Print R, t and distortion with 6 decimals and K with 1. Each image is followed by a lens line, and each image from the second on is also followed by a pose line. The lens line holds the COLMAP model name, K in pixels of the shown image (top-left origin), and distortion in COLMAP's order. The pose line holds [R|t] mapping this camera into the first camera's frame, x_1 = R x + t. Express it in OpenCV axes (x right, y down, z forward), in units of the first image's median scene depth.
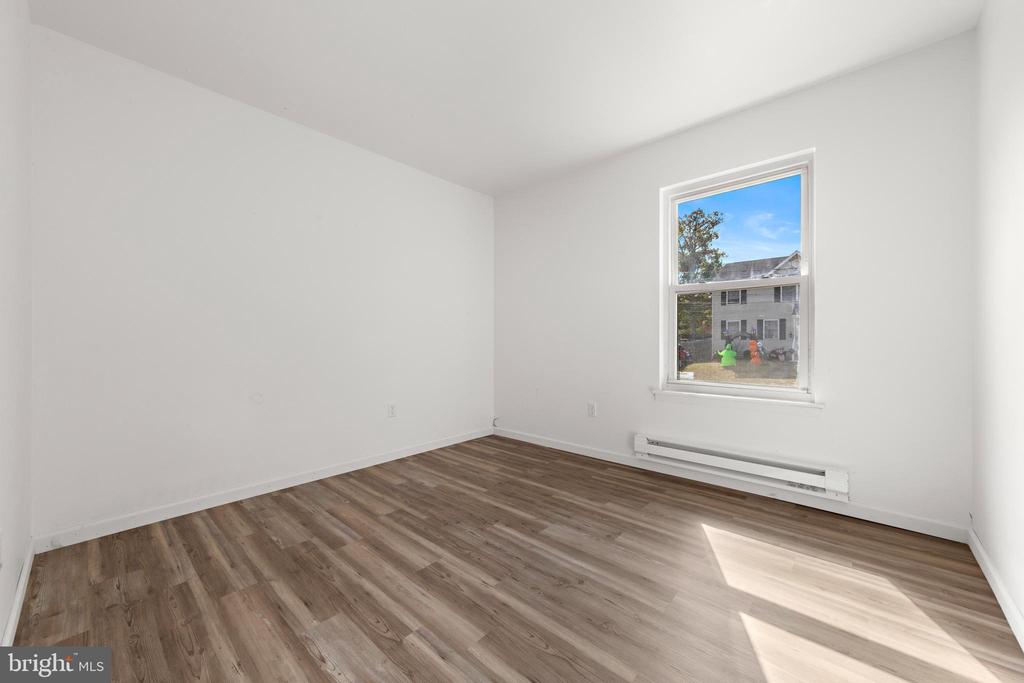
lens RADIAL K [[411.5, 0, 512.0], [0, 411.5, 341.5], [0, 0, 1]] dist [0.009667, 0.000013]
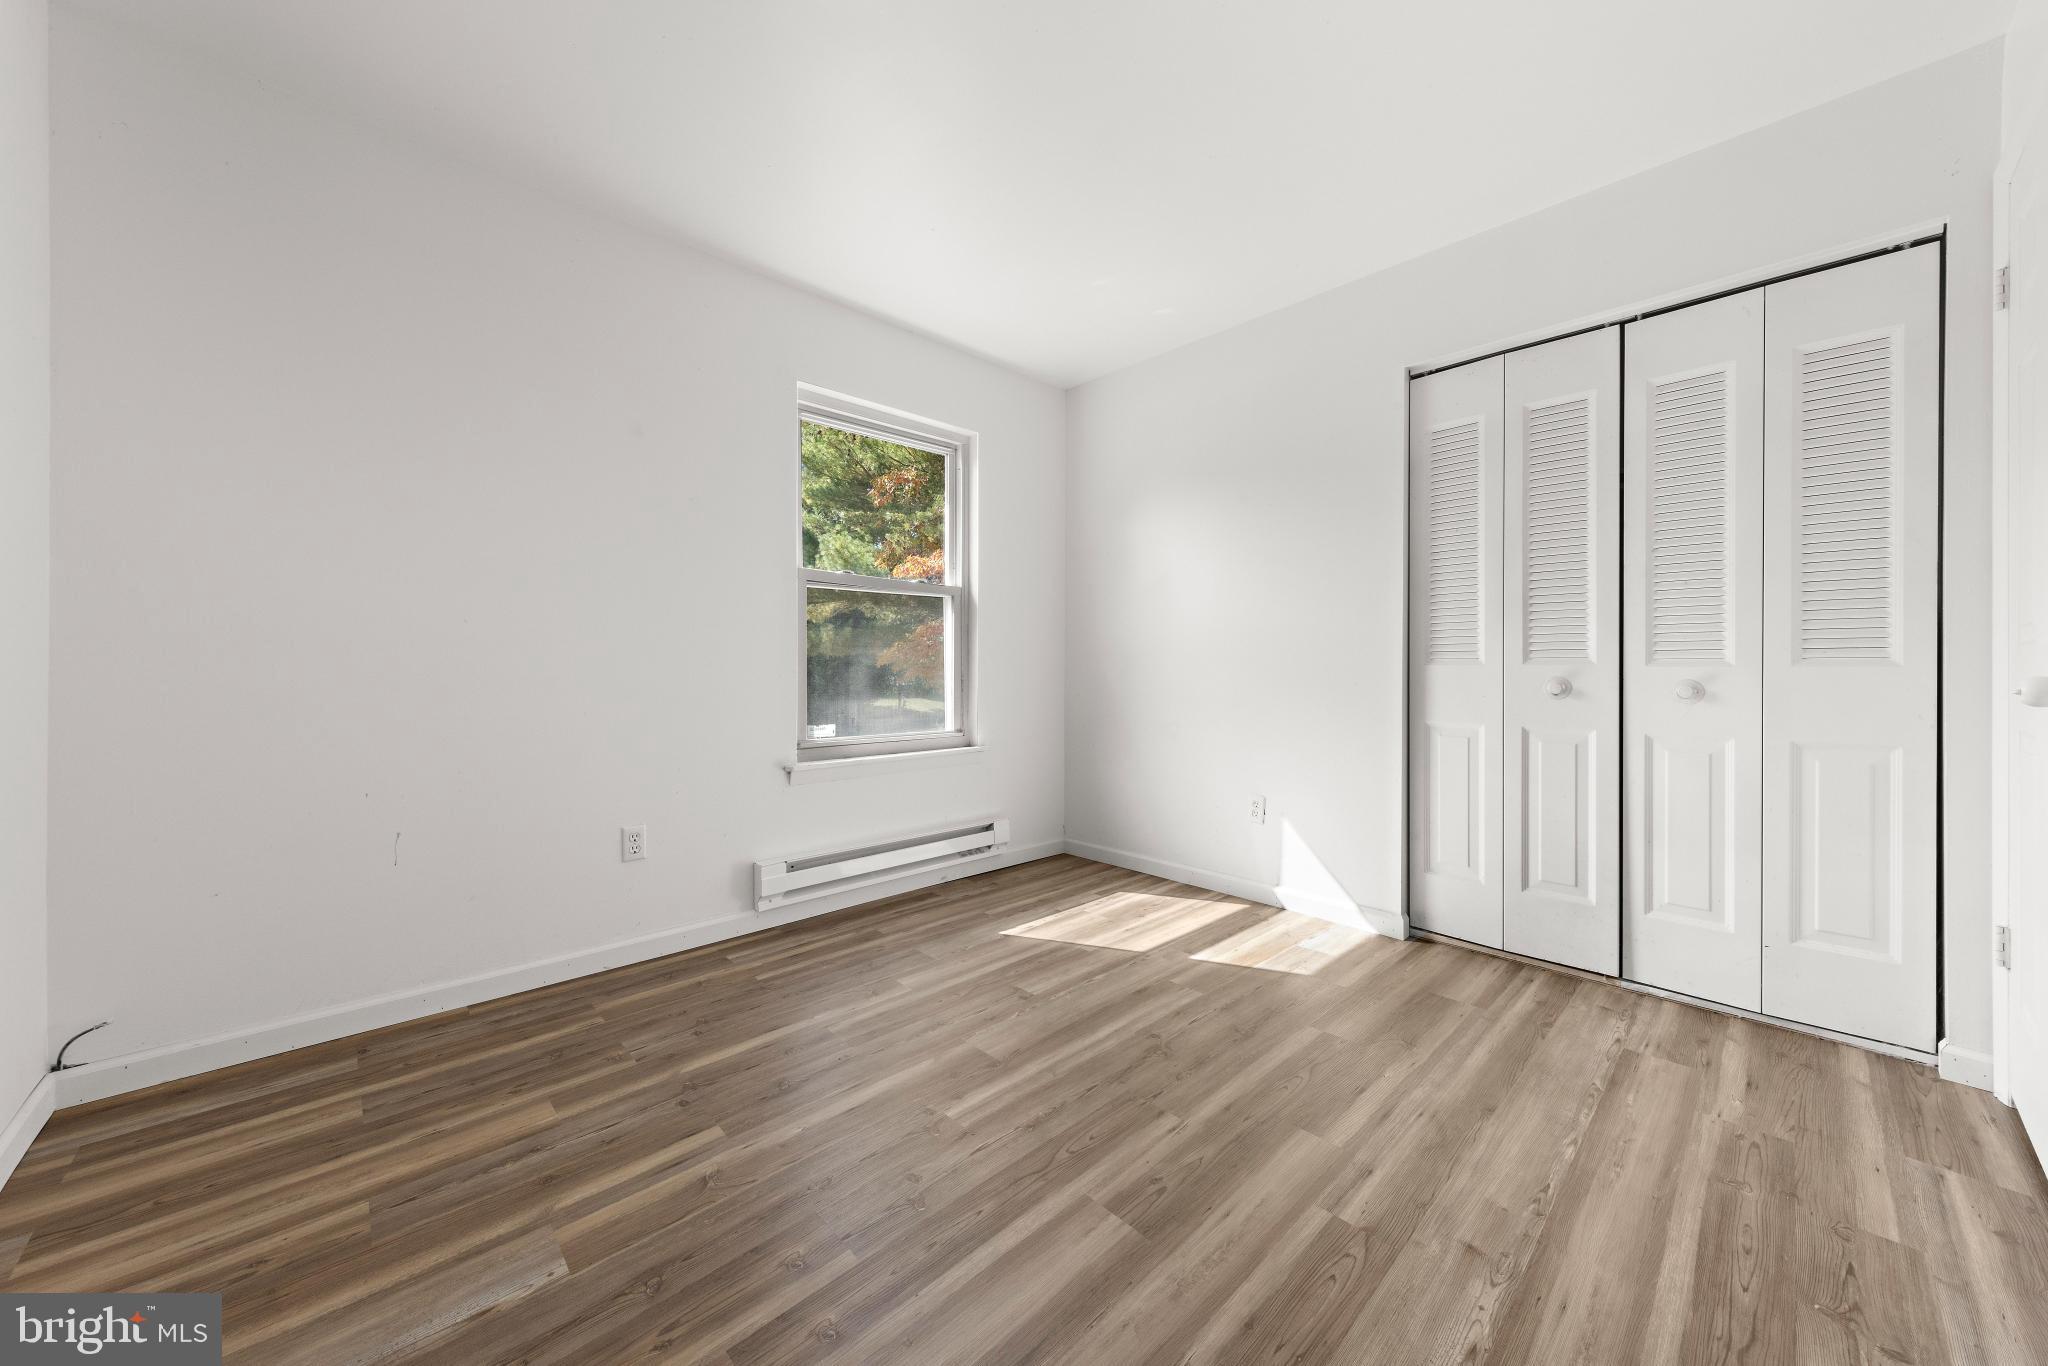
lens RADIAL K [[765.2, 0, 1037.9], [0, 765.2, 668.9], [0, 0, 1]] dist [0.002625, 0.000184]
pose [[0.011870, 0.001099, 0.999929, -0.836684], [0.005610, 0.999984, -0.001165, 0.000227], [-0.999914, 0.005623, 0.011863, 0.930733]]
